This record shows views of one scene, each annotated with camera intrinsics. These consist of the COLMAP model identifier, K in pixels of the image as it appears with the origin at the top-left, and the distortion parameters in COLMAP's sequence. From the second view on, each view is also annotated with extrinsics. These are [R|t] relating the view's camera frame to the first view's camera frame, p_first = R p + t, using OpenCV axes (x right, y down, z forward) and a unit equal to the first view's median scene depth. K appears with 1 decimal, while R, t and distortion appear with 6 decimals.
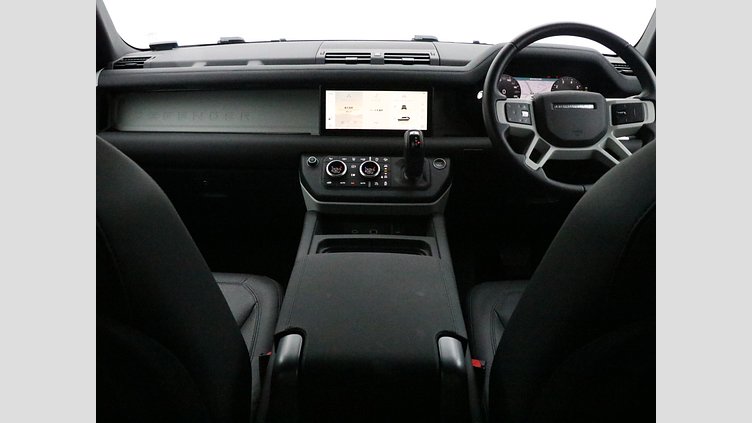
lens RADIAL K [[540.9, 0, 376.0], [0, 540.9, 211.5], [0, 0, 1]] dist [-0.103376, 0.002003]
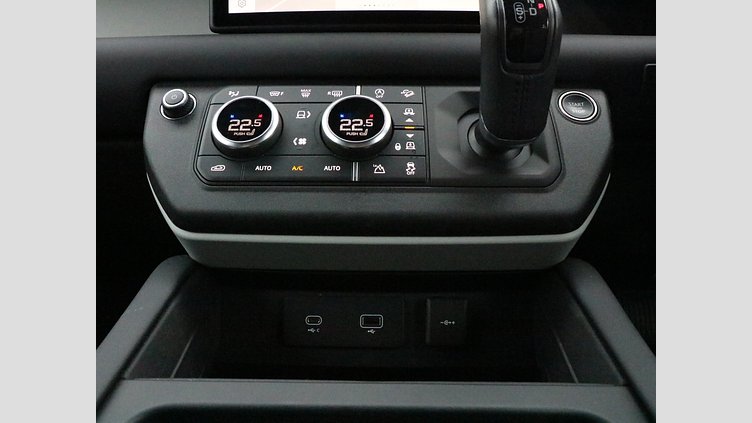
lens RADIAL K [[516.1, 0, 376.0], [0, 516.1, 211.5], [0, 0, 1]] dist [-0.136934, 0.001032]
pose [[0.999897, -0.011247, -0.008946, 0.001306], [0.011232, 0.999935, -0.001737, -0.028074], [0.008965, 0.001637, 0.999958, 0.715991]]
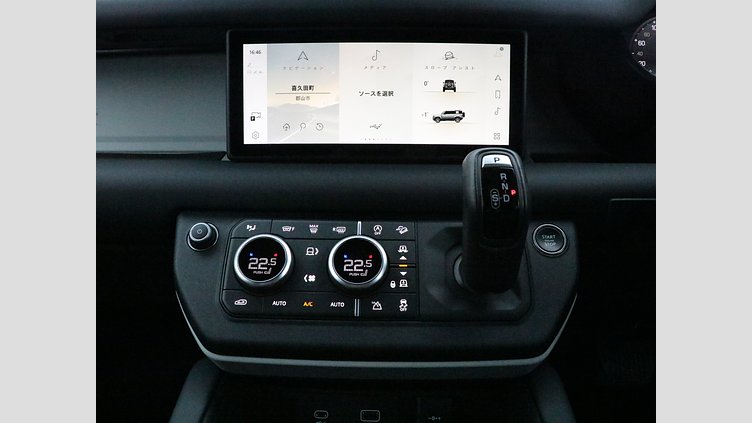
lens RADIAL K [[516.1, 0, 376.0], [0, 516.1, 211.5], [0, 0, 1]] dist [-0.136934, 0.001032]
pose [[0.999937, -0.007002, -0.008750, 0.003447], [0.007054, 0.999957, 0.005941, -0.111824], [0.008708, -0.006003, 0.999944, 0.666489]]
